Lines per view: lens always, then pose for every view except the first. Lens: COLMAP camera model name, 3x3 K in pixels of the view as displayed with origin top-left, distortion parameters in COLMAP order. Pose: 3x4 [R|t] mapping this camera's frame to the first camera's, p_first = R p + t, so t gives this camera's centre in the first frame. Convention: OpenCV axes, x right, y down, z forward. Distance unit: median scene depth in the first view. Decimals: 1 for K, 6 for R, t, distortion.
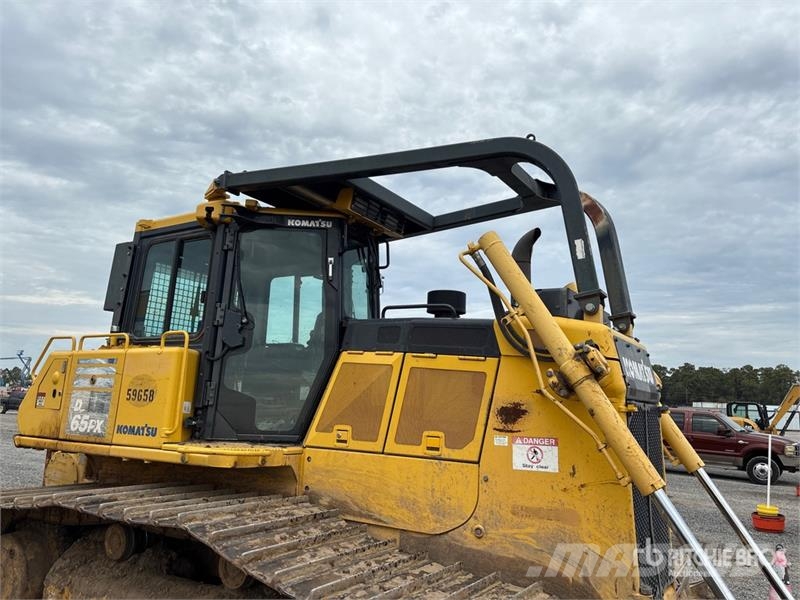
lens RADIAL K [[601.7, 0, 400.2], [0, 601.7, 304.4], [0, 0, 1]] dist [0.056443, -0.066477]
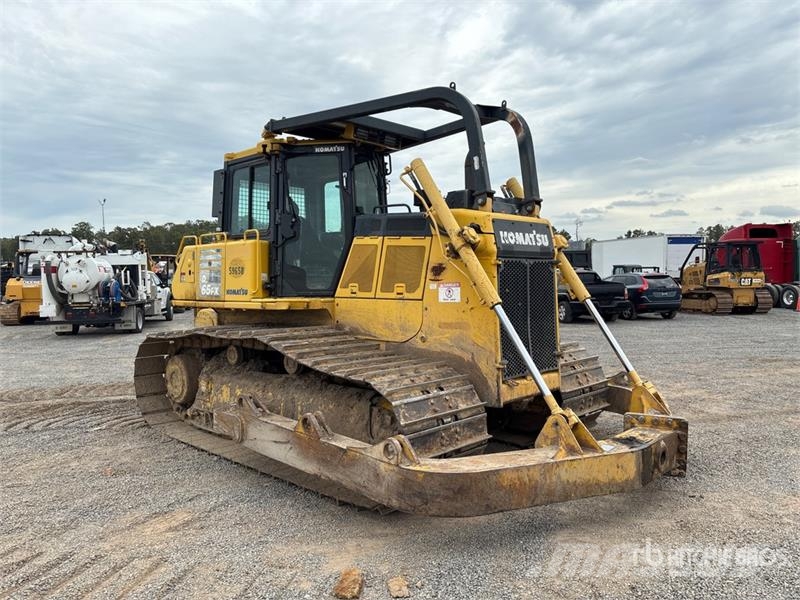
lens RADIAL K [[615.2, 0, 400.6], [0, 615.2, 298.8], [0, 0, 1]] dist [0.079071, -0.078224]
pose [[0.977138, -0.040740, -0.208665, 0.348959], [0.080933, 0.978851, 0.187883, -0.053134], [0.196598, -0.200475, 0.959770, -0.526060]]
